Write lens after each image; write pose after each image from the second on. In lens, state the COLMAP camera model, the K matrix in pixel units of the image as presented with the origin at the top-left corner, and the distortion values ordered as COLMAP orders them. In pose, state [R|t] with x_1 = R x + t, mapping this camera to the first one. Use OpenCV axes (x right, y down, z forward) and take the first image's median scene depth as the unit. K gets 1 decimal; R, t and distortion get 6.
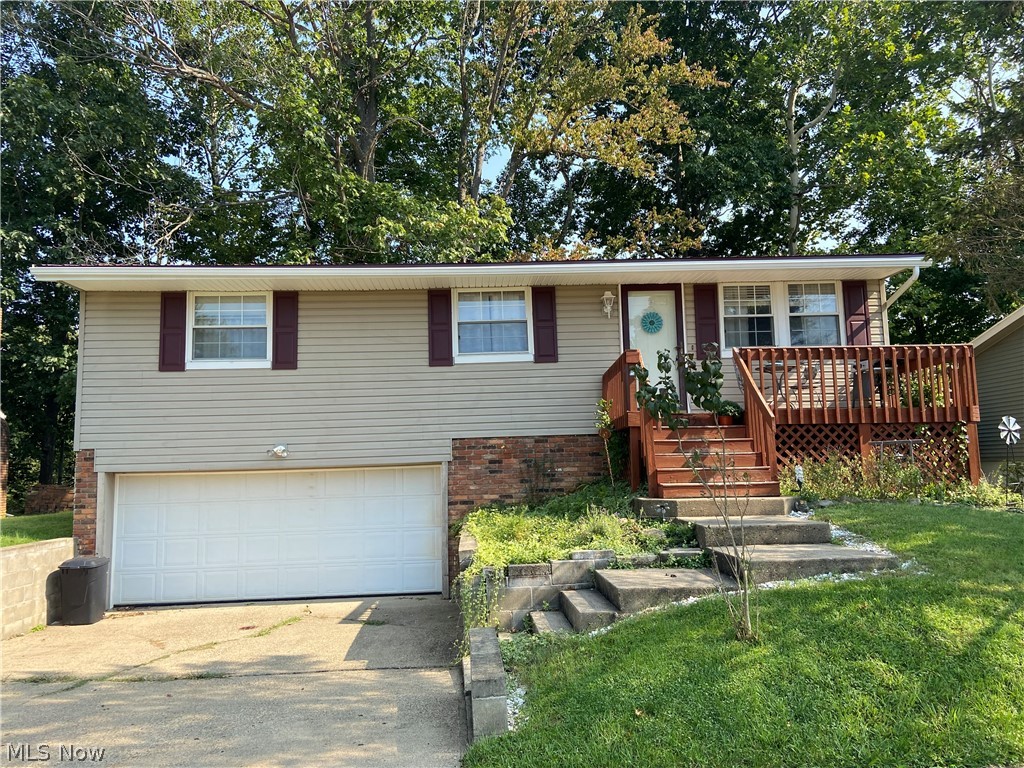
lens RADIAL K [[767.8, 0, 508.4], [0, 767.8, 377.8], [0, 0, 1]] dist [0.099869, -0.126457]
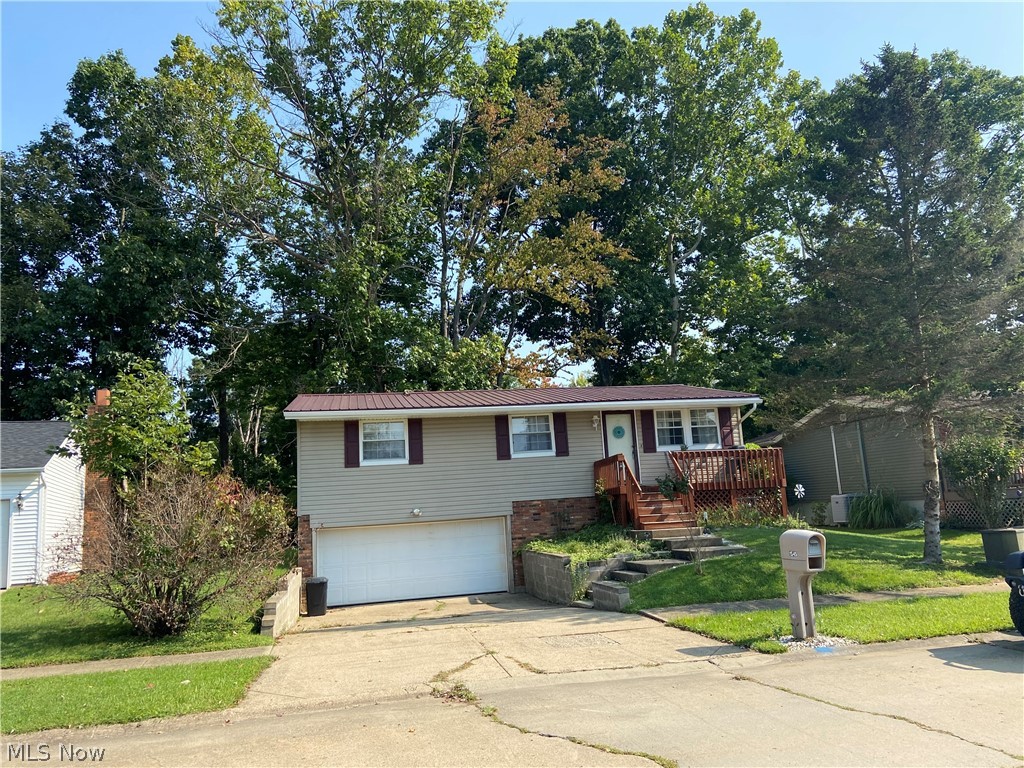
lens RADIAL K [[767.8, 0, 514.7], [0, 767.8, 388.8], [0, 0, 1]] dist [0.099869, -0.126457]
pose [[0.985921, -0.007094, 0.167062, -0.359397], [0.014728, 0.998901, -0.044505, -0.099518], [-0.166562, 0.046339, 0.984941, -0.738923]]
